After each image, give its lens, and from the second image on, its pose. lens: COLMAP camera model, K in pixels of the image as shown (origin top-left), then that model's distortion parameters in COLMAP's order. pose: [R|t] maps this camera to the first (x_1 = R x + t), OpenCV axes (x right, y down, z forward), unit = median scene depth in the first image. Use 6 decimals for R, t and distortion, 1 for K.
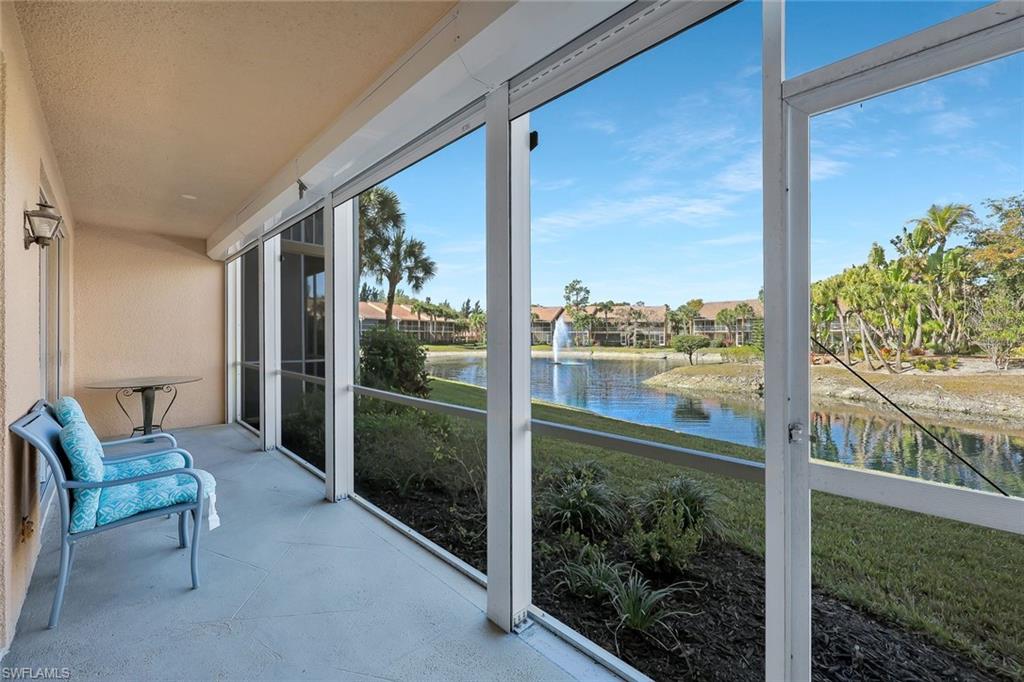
lens RADIAL K [[419.1, 0, 511.7], [0, 419.1, 333.3], [0, 0, 1]] dist [-0.001456, -0.000106]
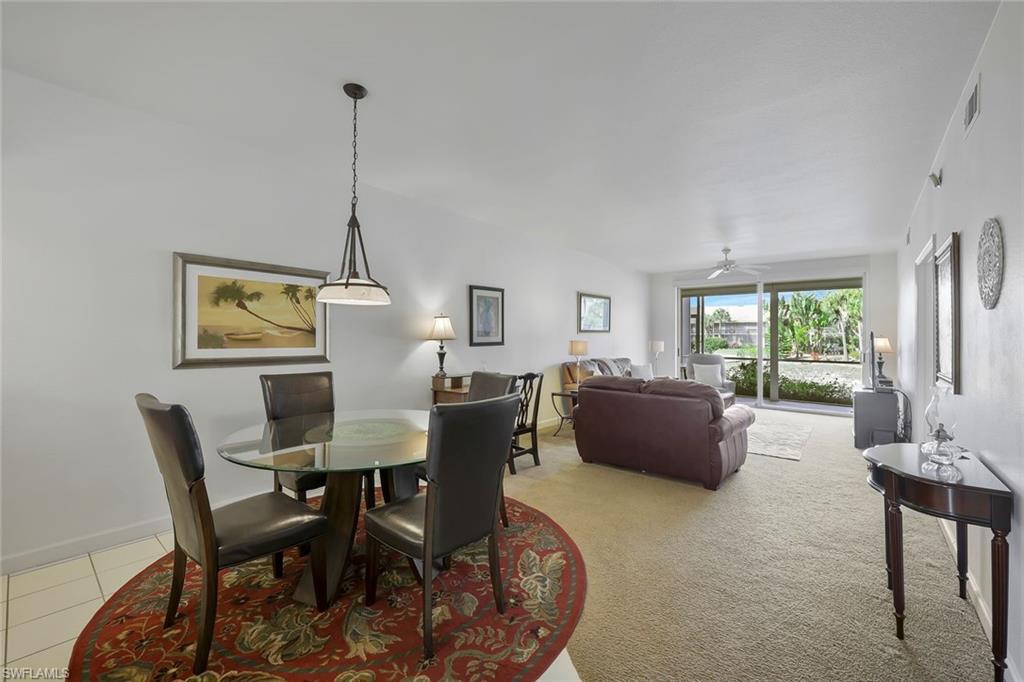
lens RADIAL K [[419.1, 0, 511.7], [0, 419.1, 340.0], [0, 0, 1]] dist [-0.001456, -0.000106]
pose [[-0.106355, 0.004176, 0.994319, -0.434868], [-0.004232, 0.999980, -0.004652, 0.016309], [-0.994319, -0.004703, -0.106335, 1.428166]]
